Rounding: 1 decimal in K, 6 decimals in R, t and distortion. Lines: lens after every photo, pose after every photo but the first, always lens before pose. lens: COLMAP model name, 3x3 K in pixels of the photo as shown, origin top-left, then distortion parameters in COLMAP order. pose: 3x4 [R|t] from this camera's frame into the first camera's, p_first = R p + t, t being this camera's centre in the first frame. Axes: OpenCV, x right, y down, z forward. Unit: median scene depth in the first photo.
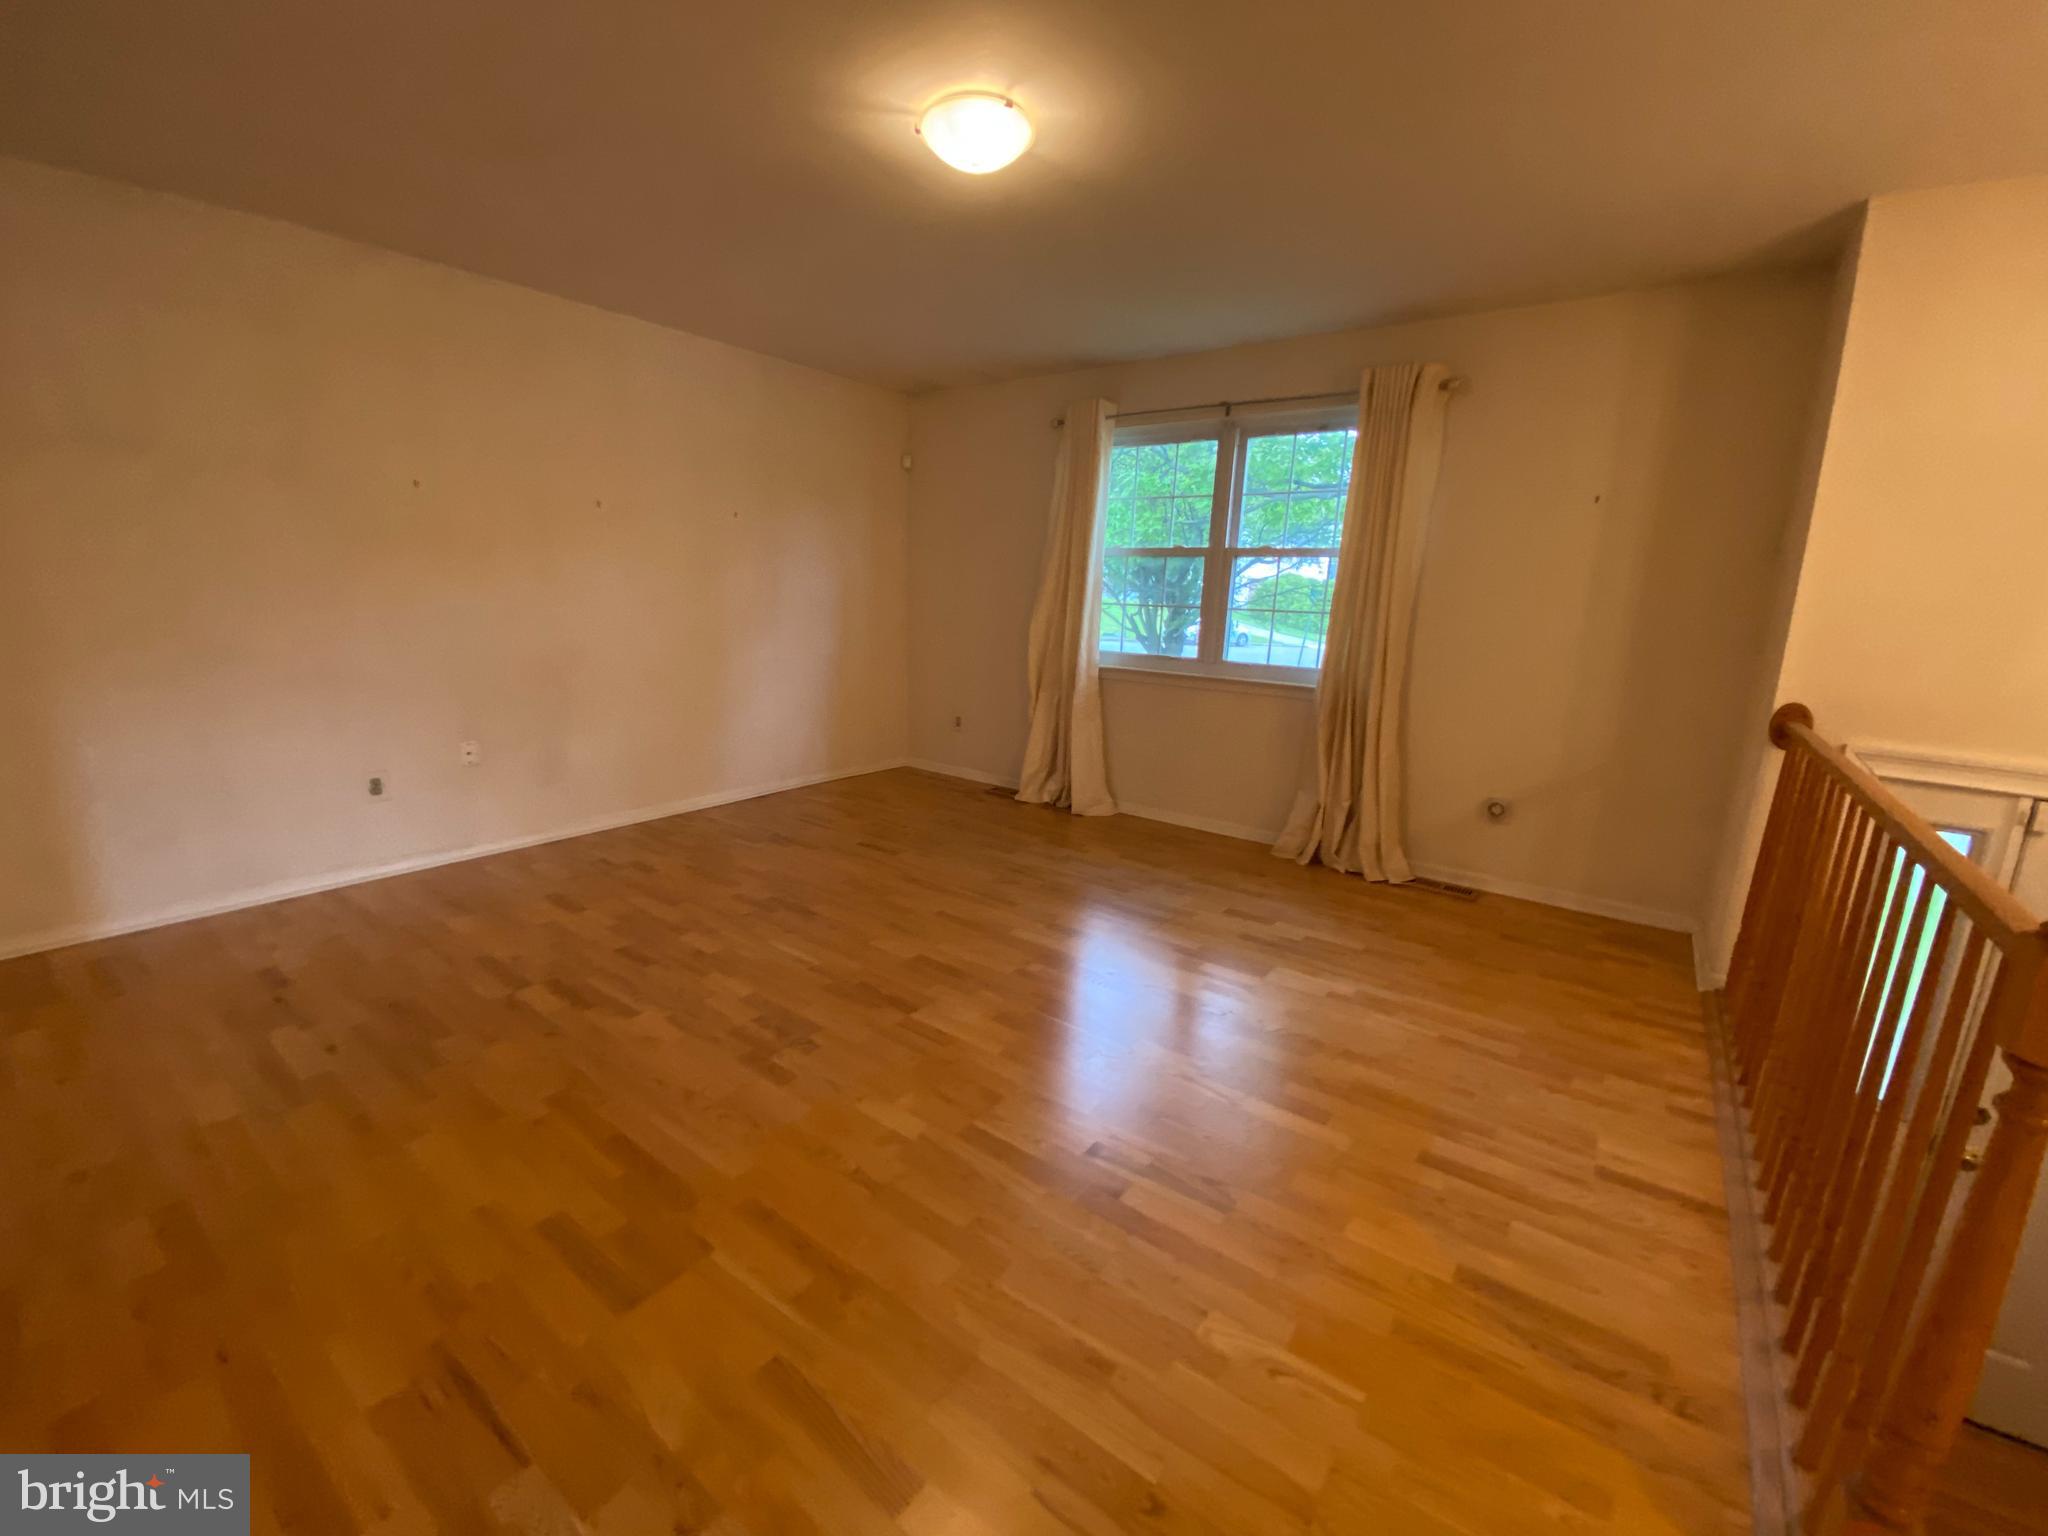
lens RADIAL K [[825.4, 0, 1022.0], [0, 825.4, 758.3], [0, 0, 1]] dist [0.047924, -0.039630]
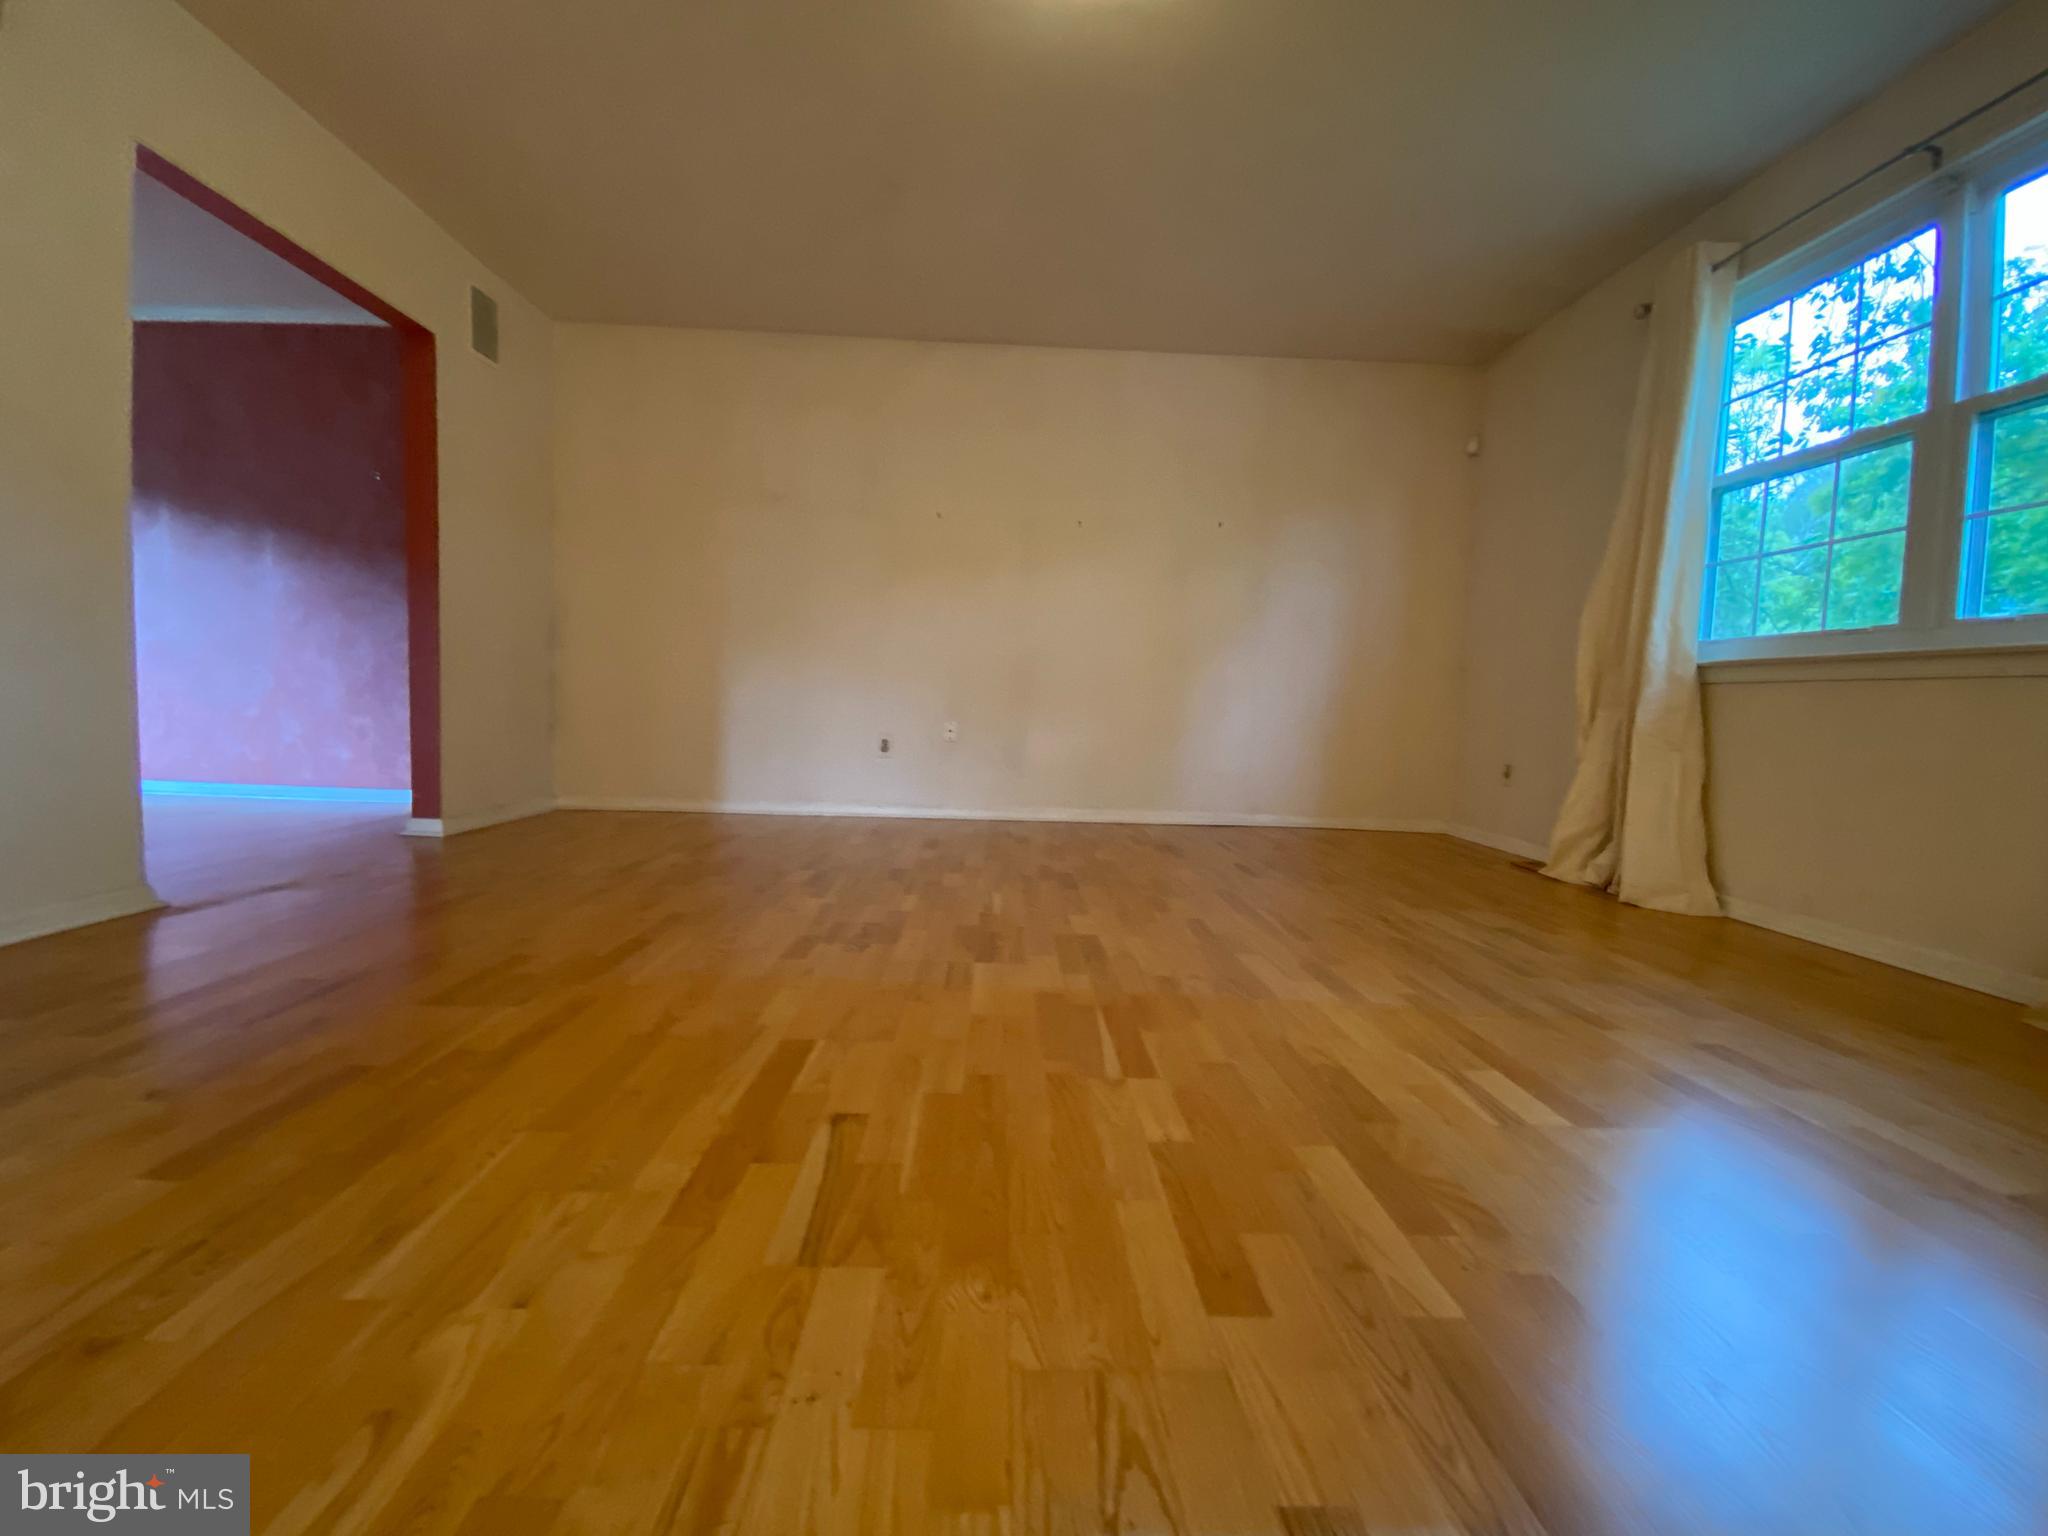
lens RADIAL K [[825.4, 0, 1022.0], [0, 825.4, 758.3], [0, 0, 1]] dist [0.047924, -0.039630]
pose [[0.619268, 0.036176, -0.784346, 0.287153], [-0.172299, 0.980851, -0.090797, 0.102616], [0.766042, 0.191370, 0.613643, 0.287911]]
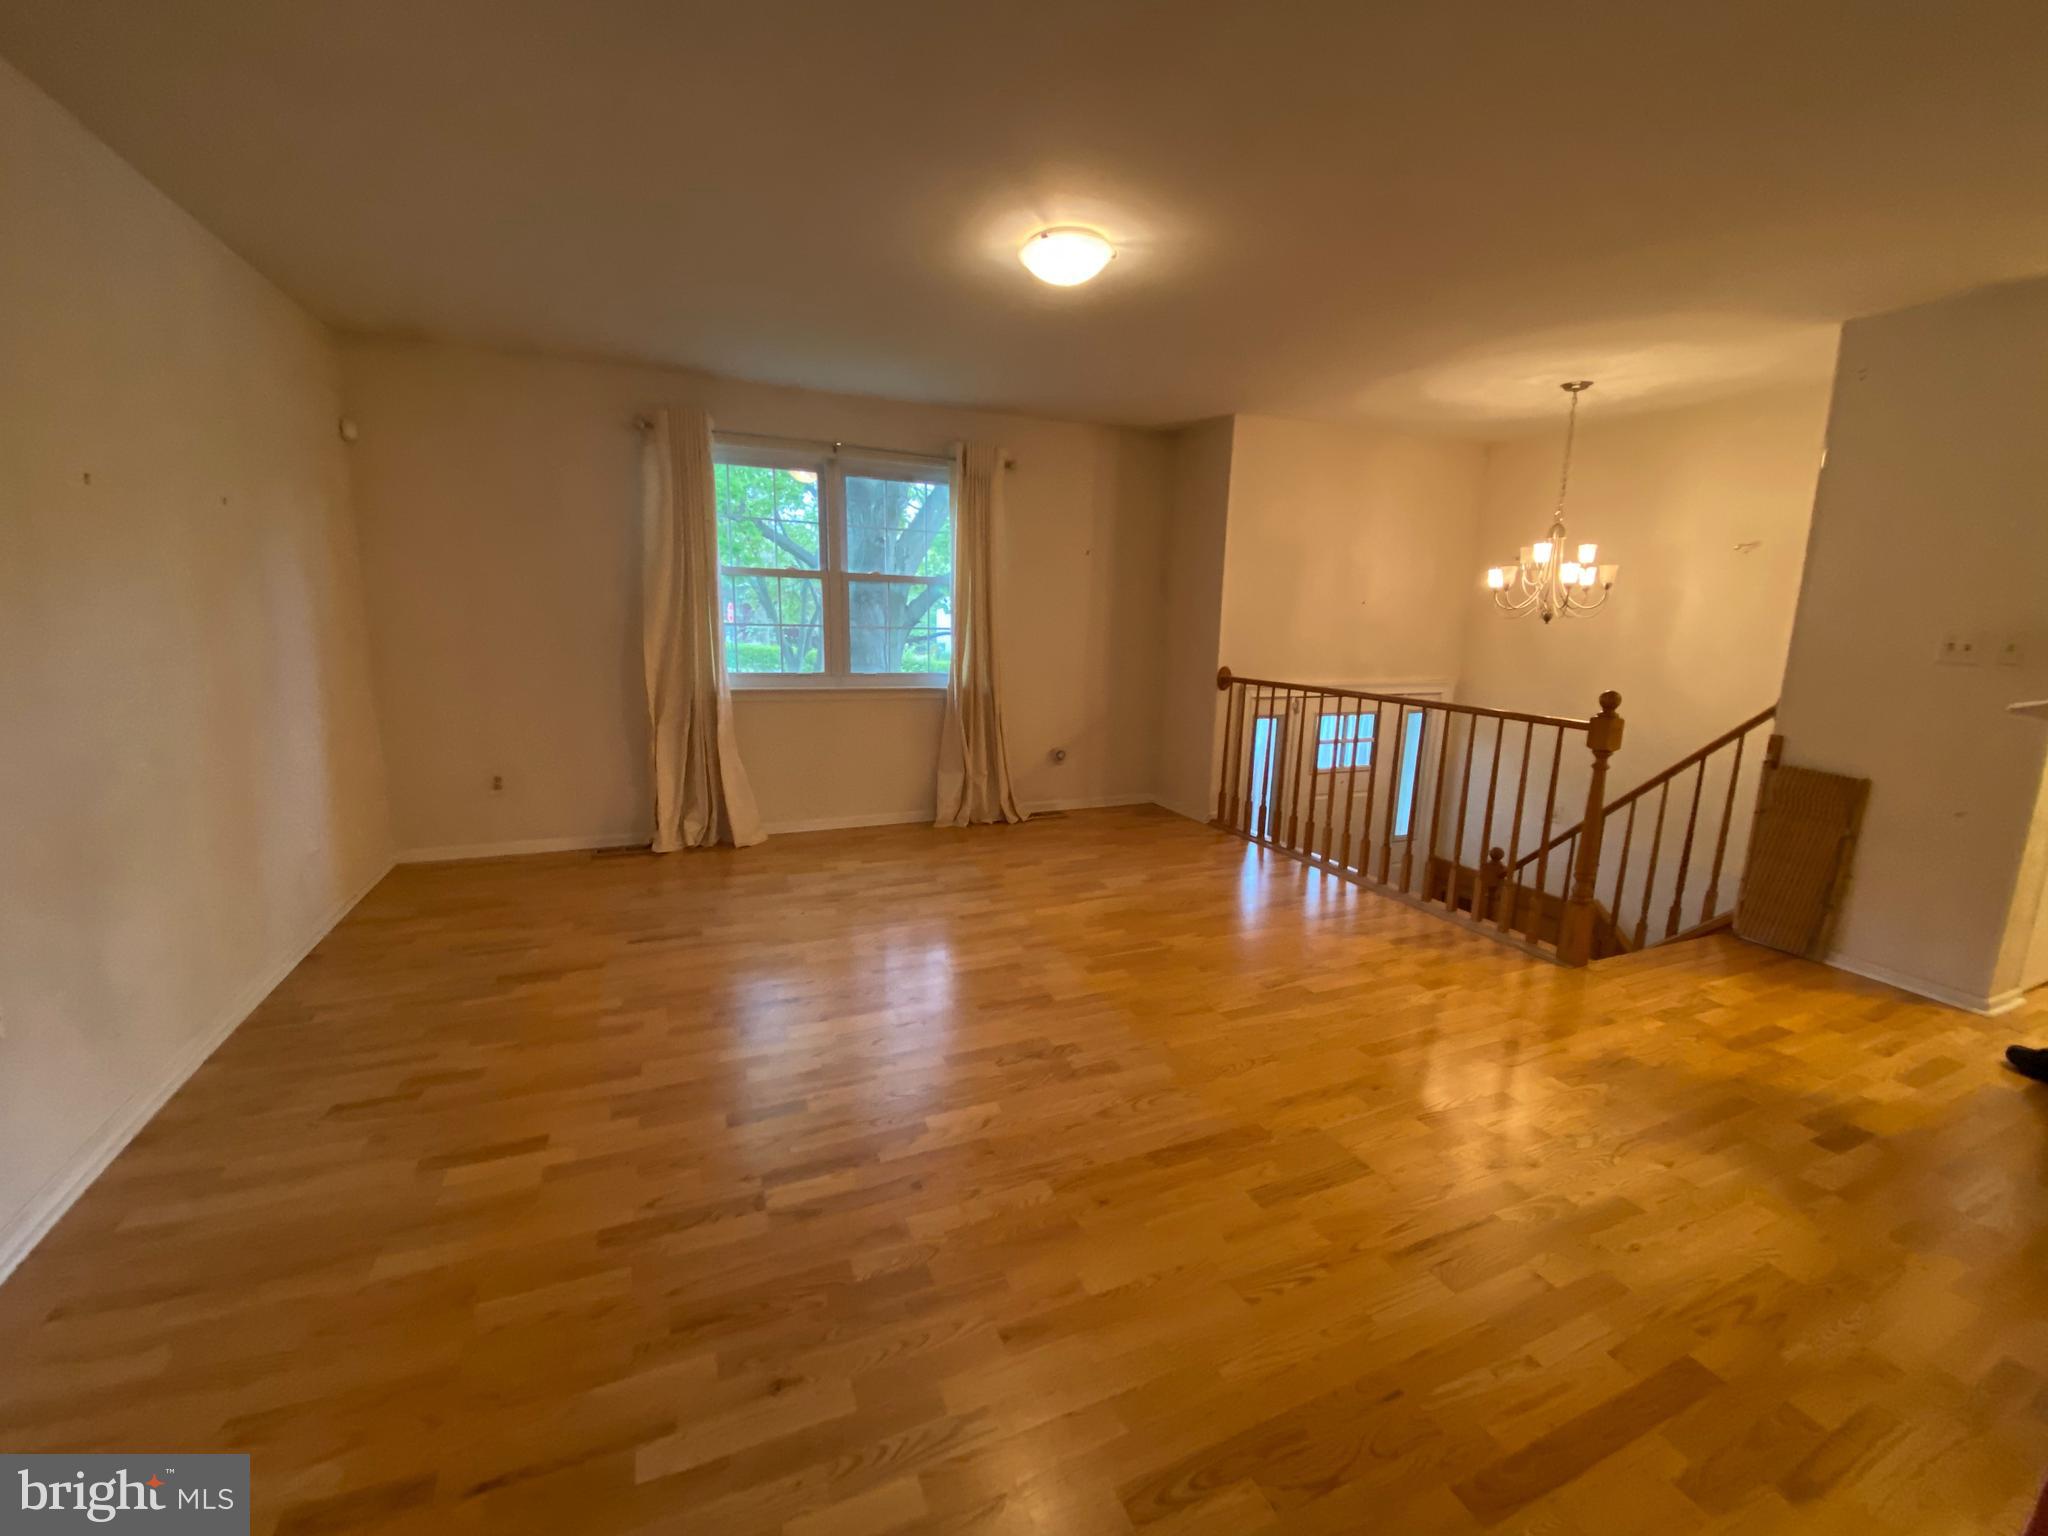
lens RADIAL K [[817.0, 0, 1016.4], [0, 817.0, 769.8], [0, 0, 1]] dist [0.023465, -0.016229]
pose [[0.512841, -0.188545, 0.837523, -0.590165], [0.171511, 0.978419, 0.115242, -0.079371], [-0.841176, 0.084544, 0.534111, 0.233887]]
